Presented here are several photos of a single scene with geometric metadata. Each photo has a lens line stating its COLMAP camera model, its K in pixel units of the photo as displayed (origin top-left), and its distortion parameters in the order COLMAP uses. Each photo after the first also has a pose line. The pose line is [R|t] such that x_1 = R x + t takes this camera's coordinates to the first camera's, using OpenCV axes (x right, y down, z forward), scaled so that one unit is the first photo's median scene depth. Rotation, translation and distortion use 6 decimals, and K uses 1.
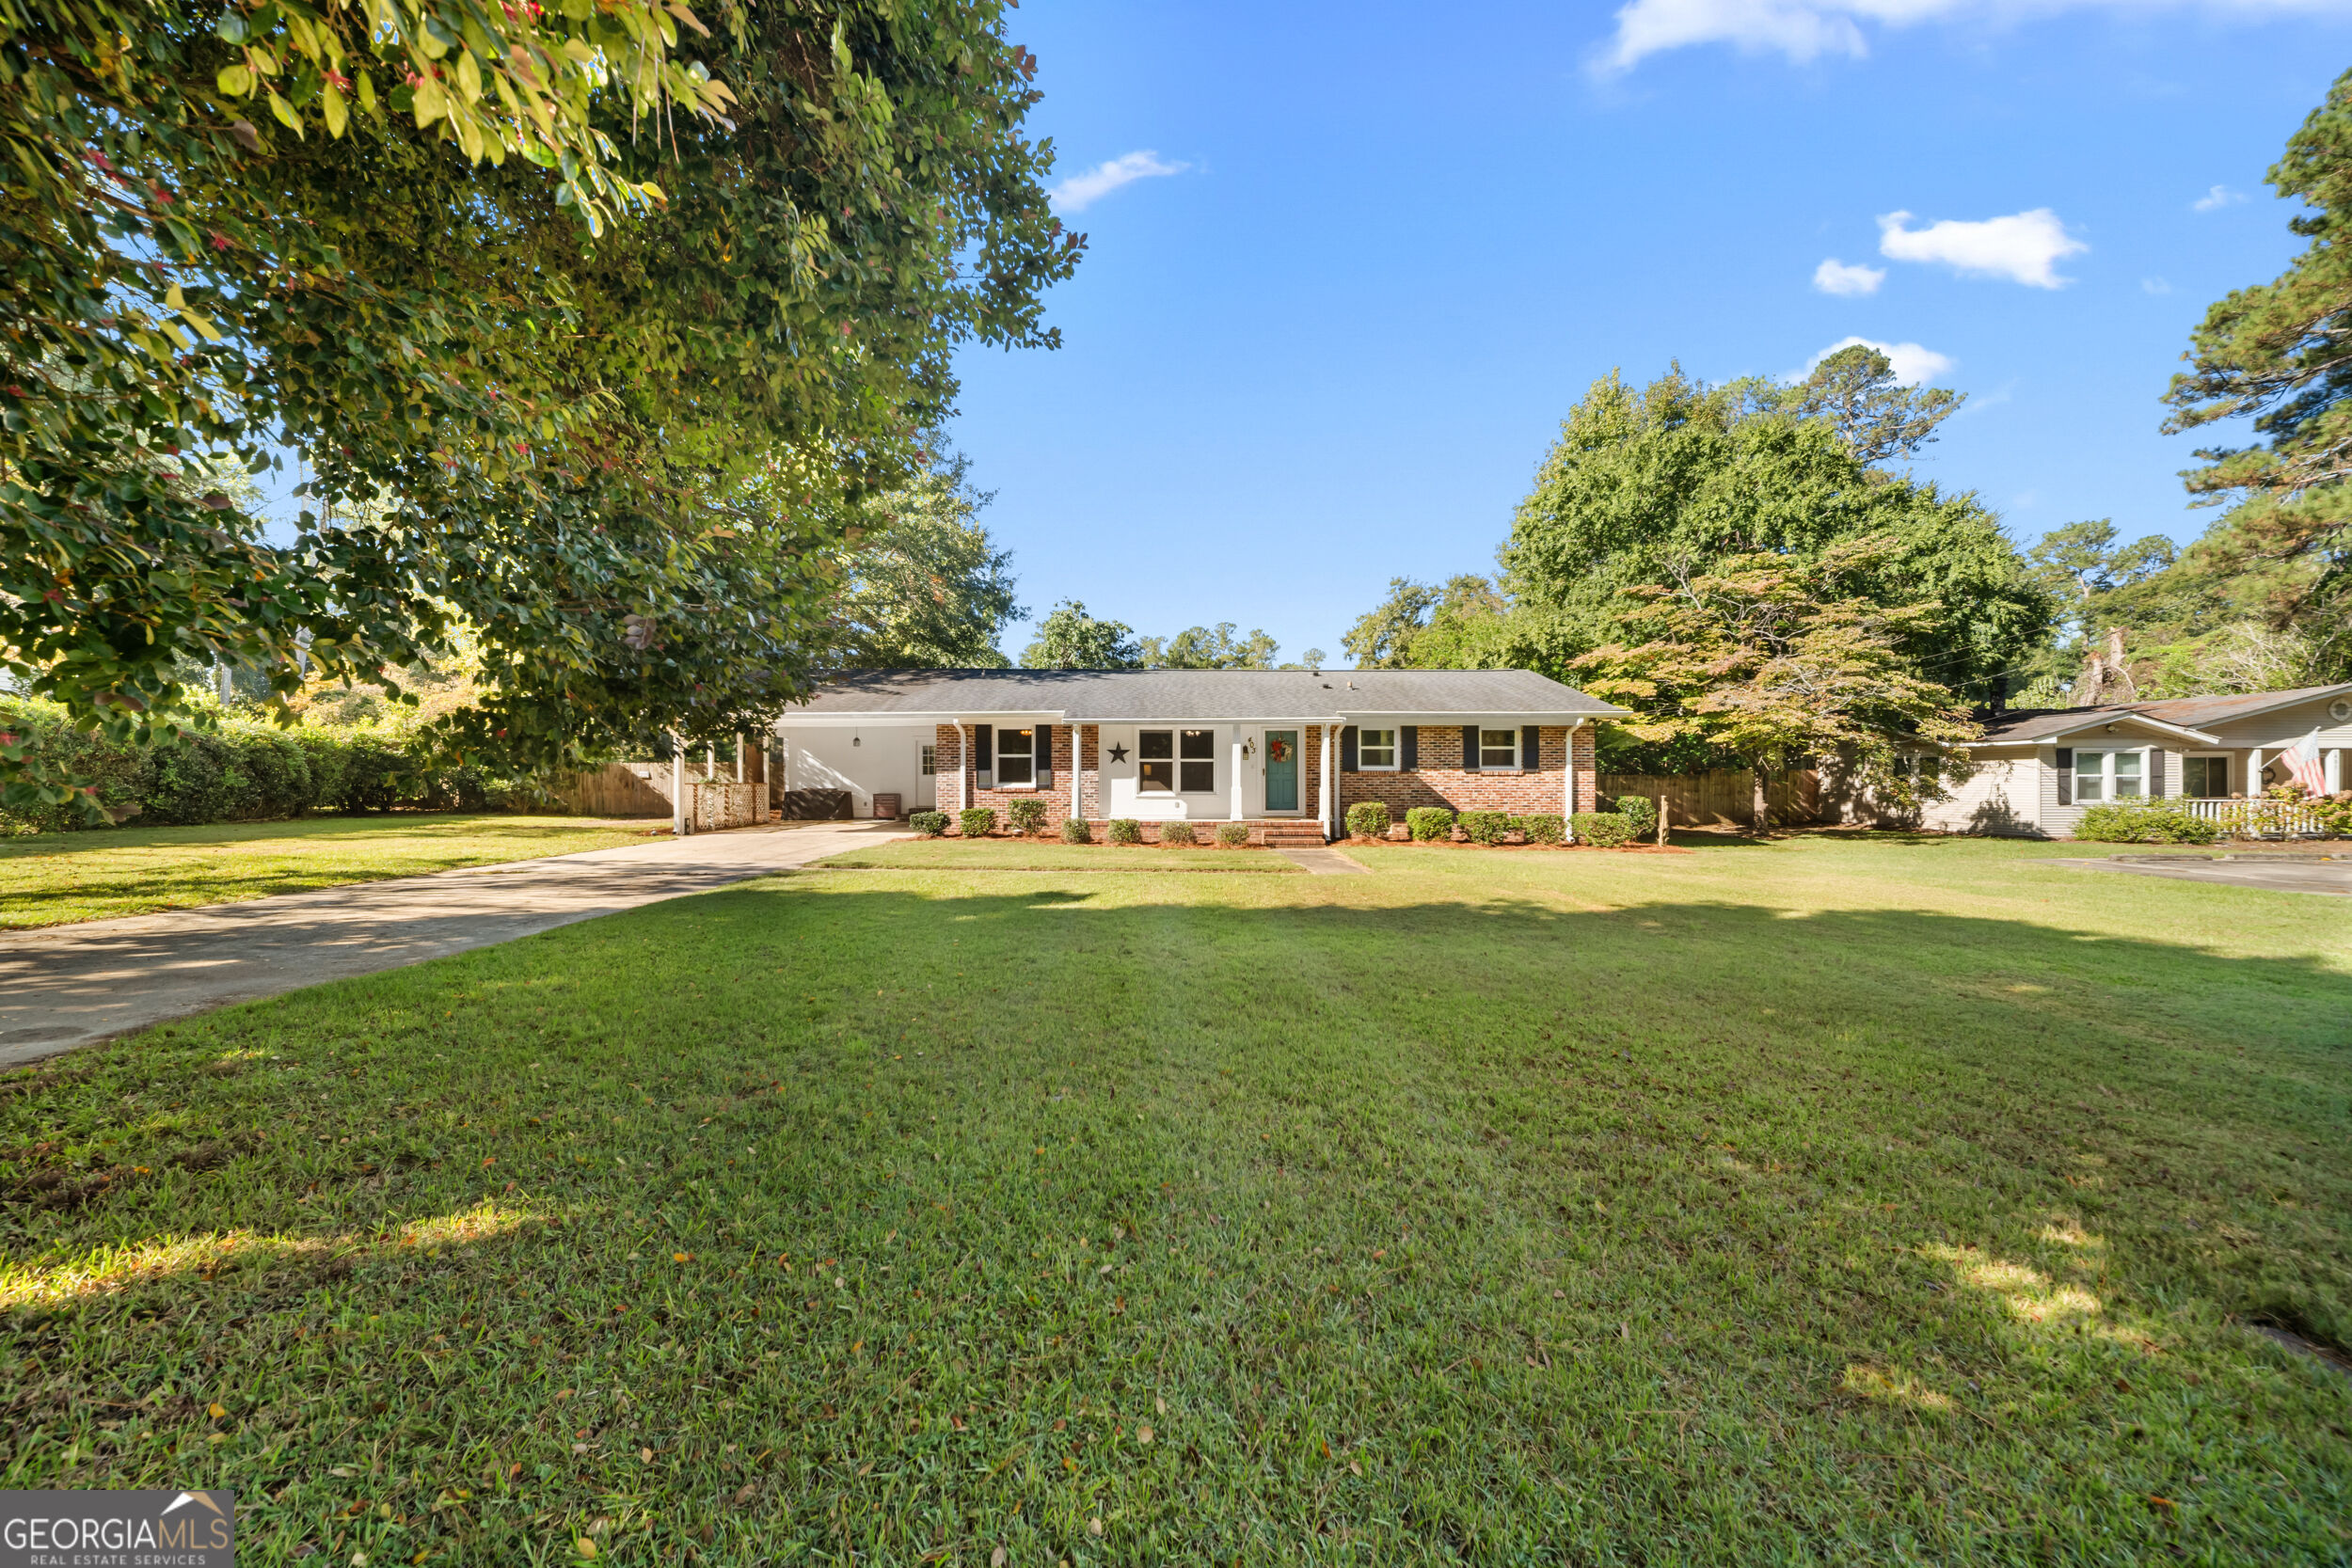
lens RADIAL K [[801.0, 0, 1175.0], [0, 801.0, 786.9], [0, 0, 1]] dist [-0.002739, -0.000131]
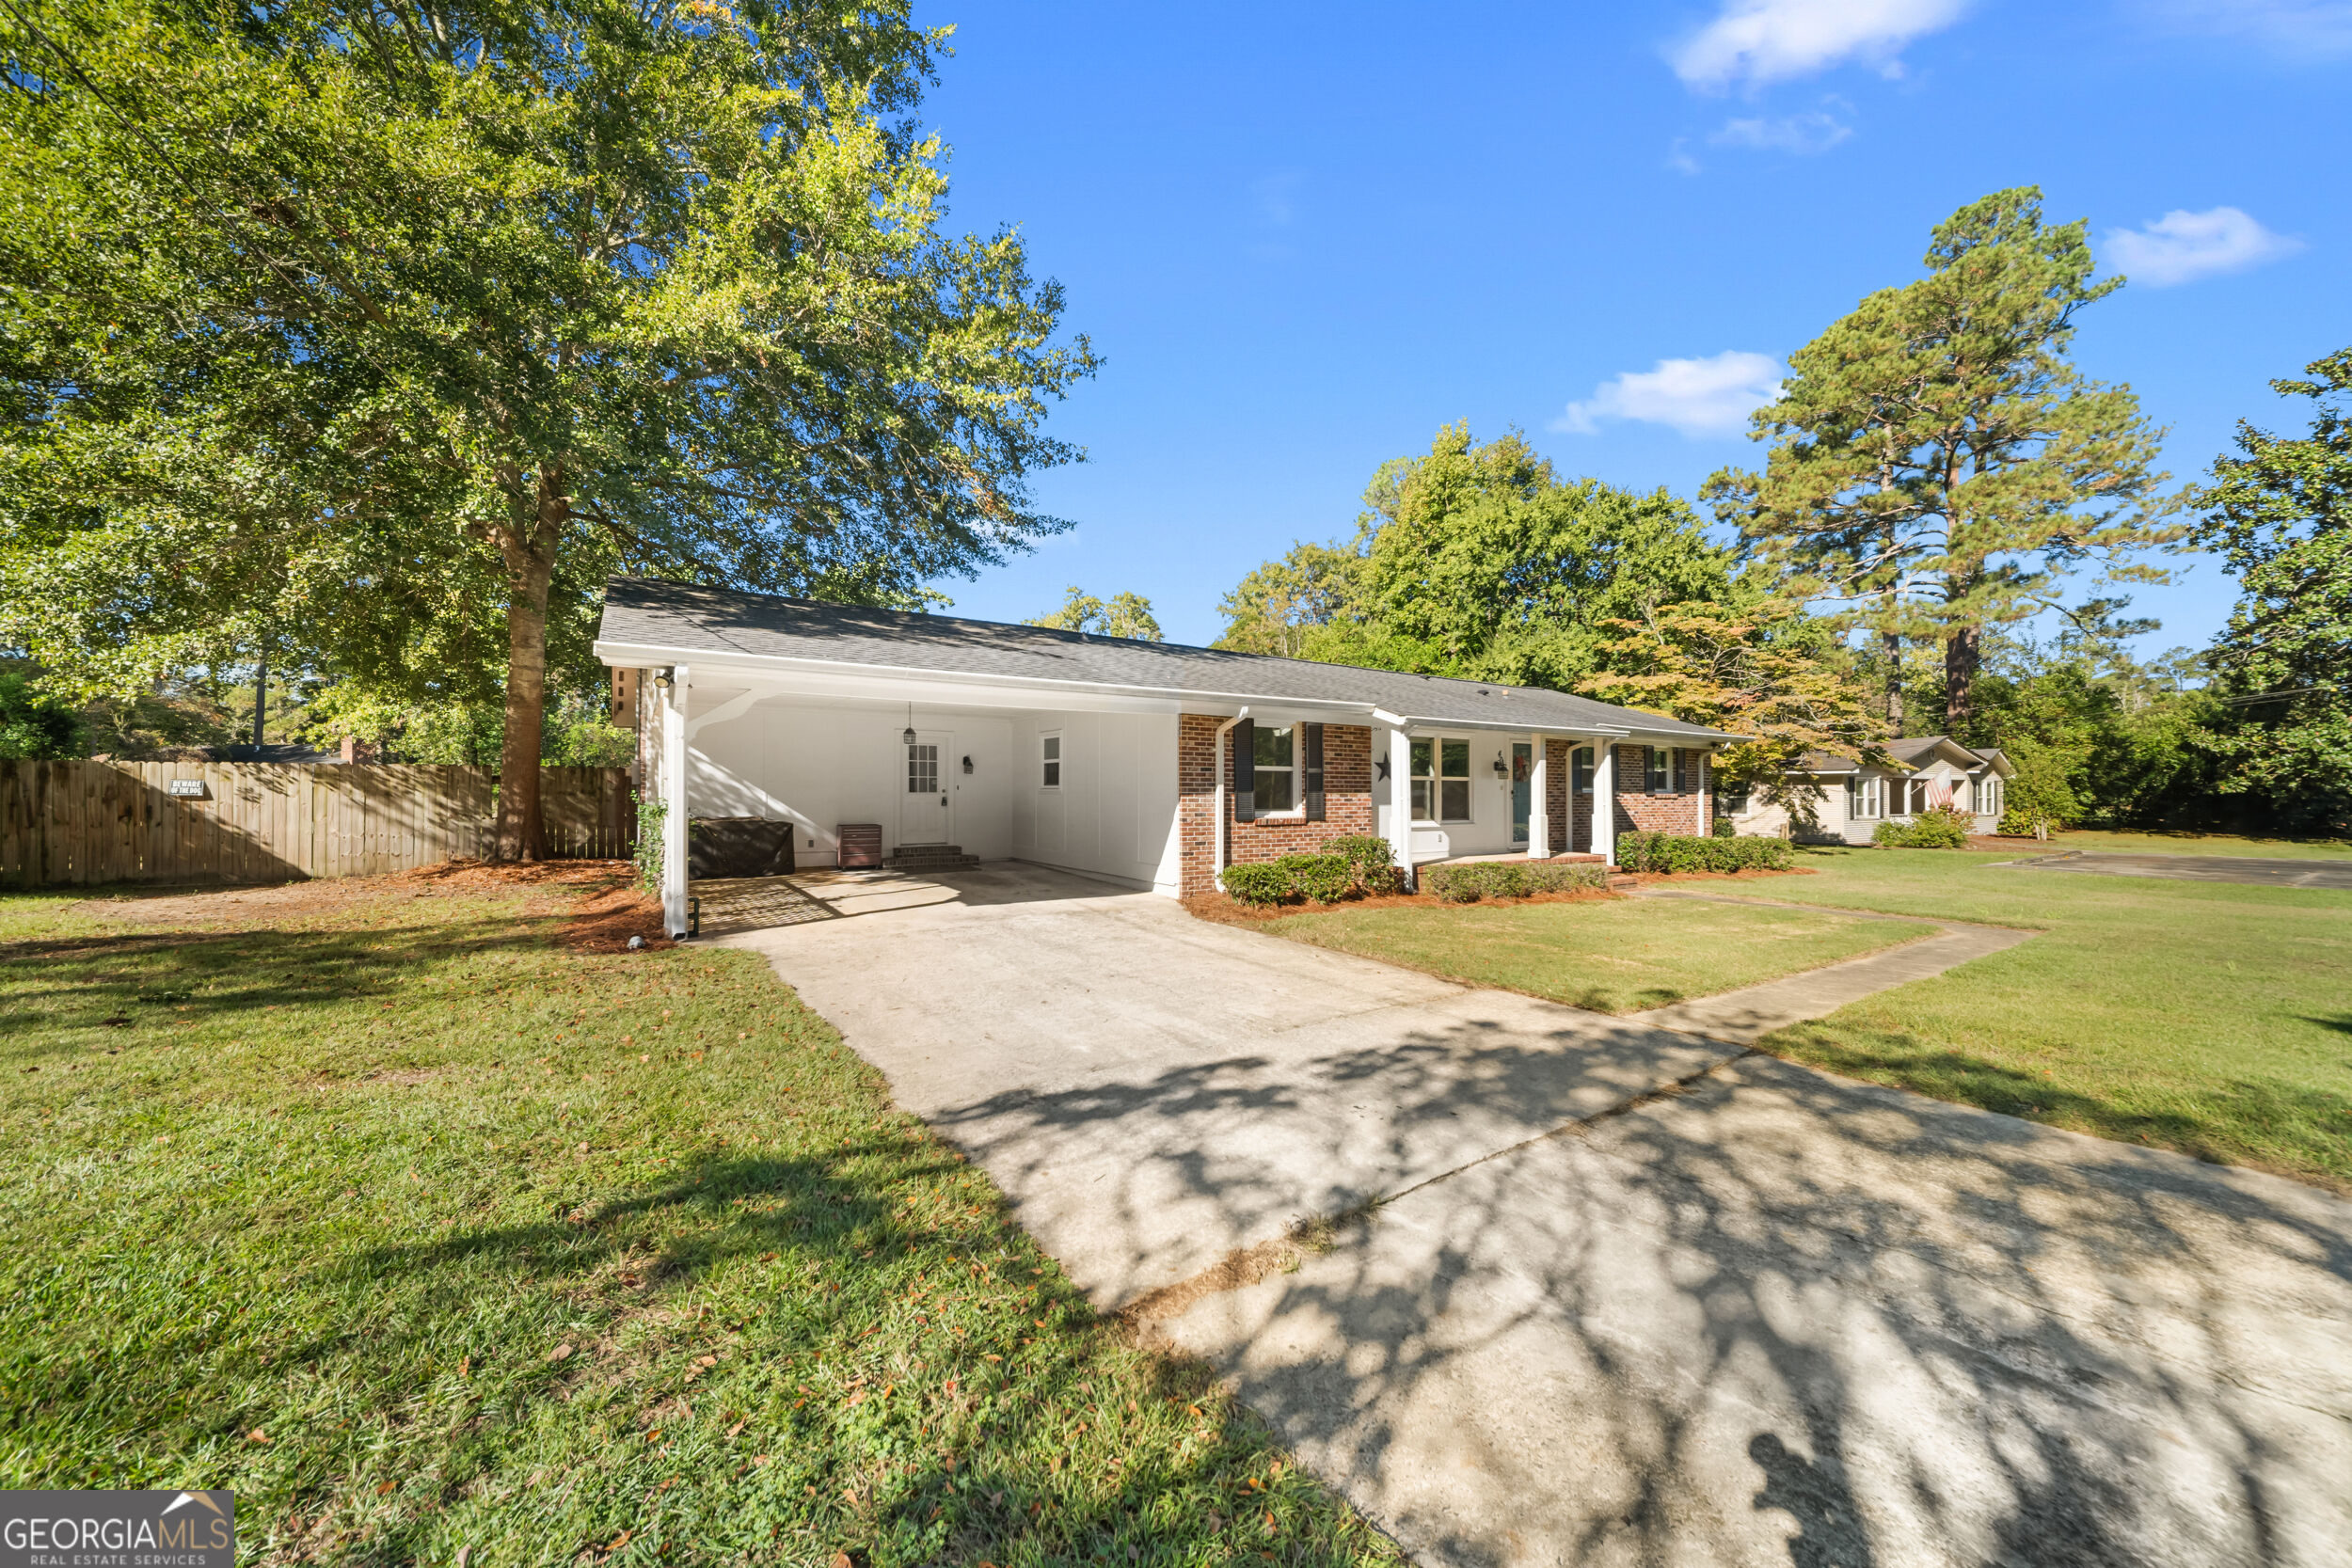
lens RADIAL K [[801.0, 0, 1171.8], [0, 801.0, 794.1], [0, 0, 1]] dist [-0.002739, -0.000131]
pose [[0.848708, 0.002462, 0.528856, -0.620271], [-0.000065, 0.999990, -0.004551, -0.015472], [-0.528862, 0.003828, 0.848699, 0.492905]]
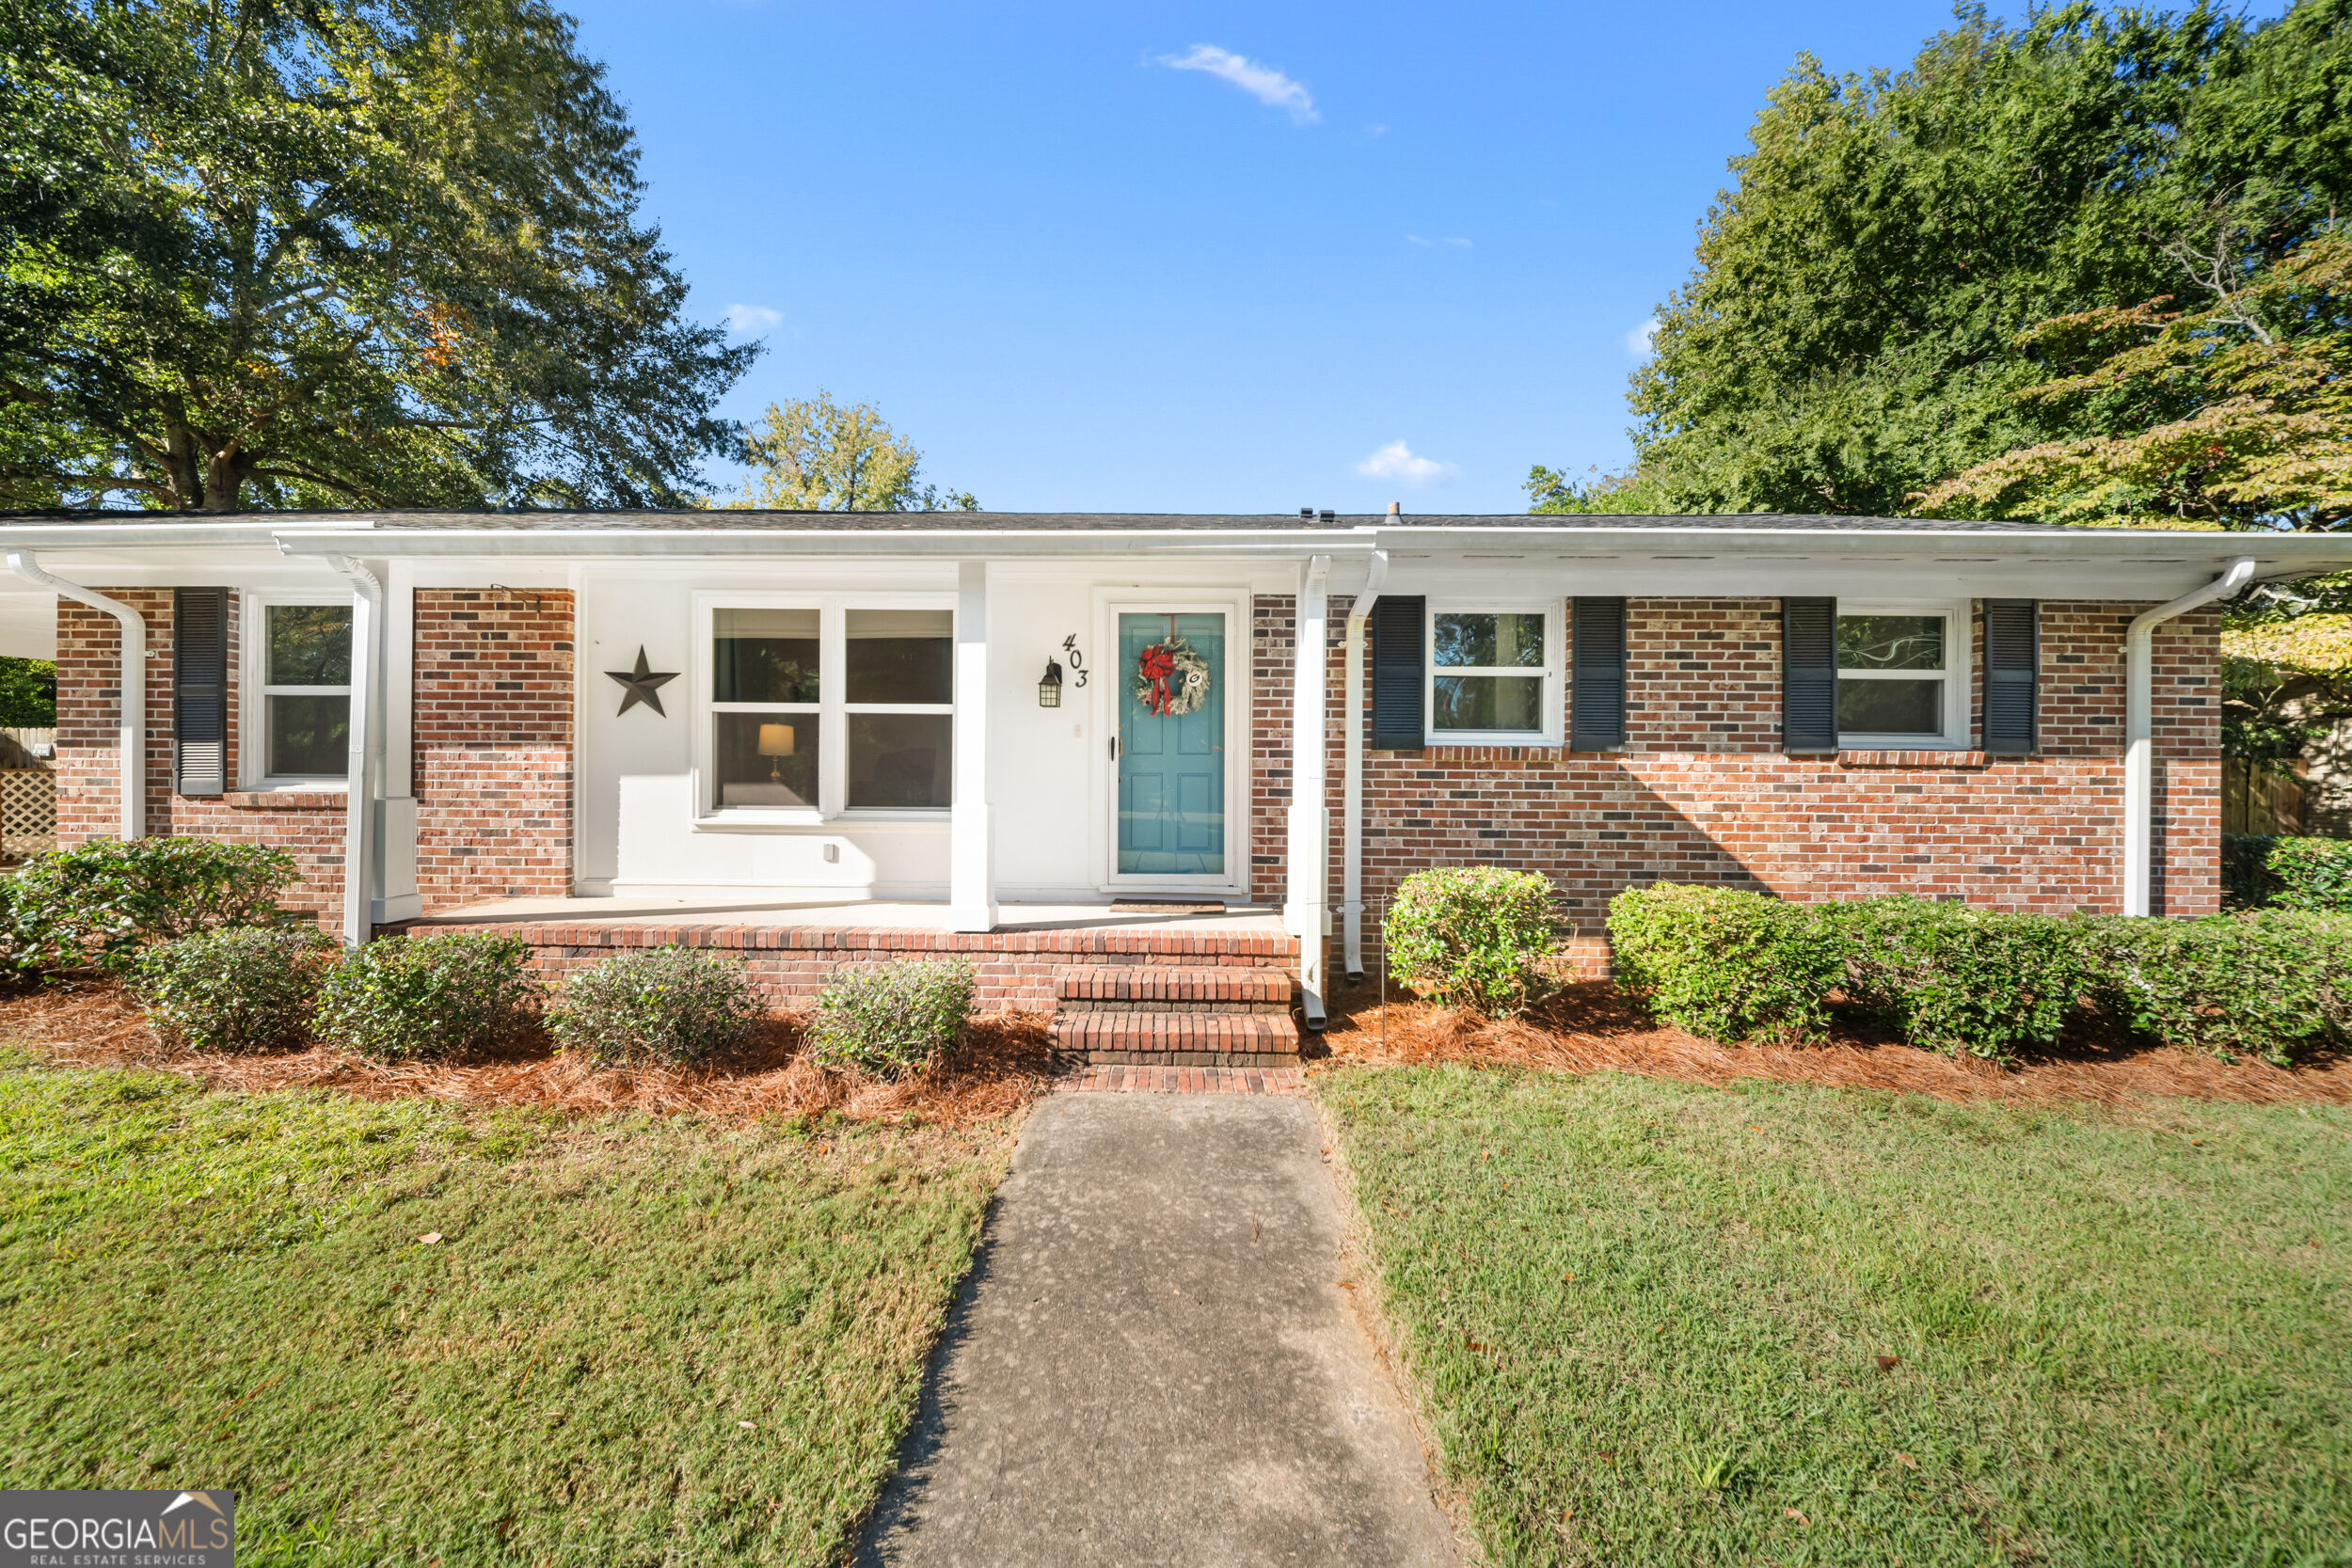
lens RADIAL K [[836.1, 0, 1173.3], [0, 836.1, 785.4], [0, 0, 1]] dist [-0.009954, -0.000291]
pose [[0.999822, 0.008447, -0.016863, 0.140084], [-0.008201, 0.999860, 0.014606, -0.009753], [0.016984, -0.014465, 0.999751, 0.686362]]
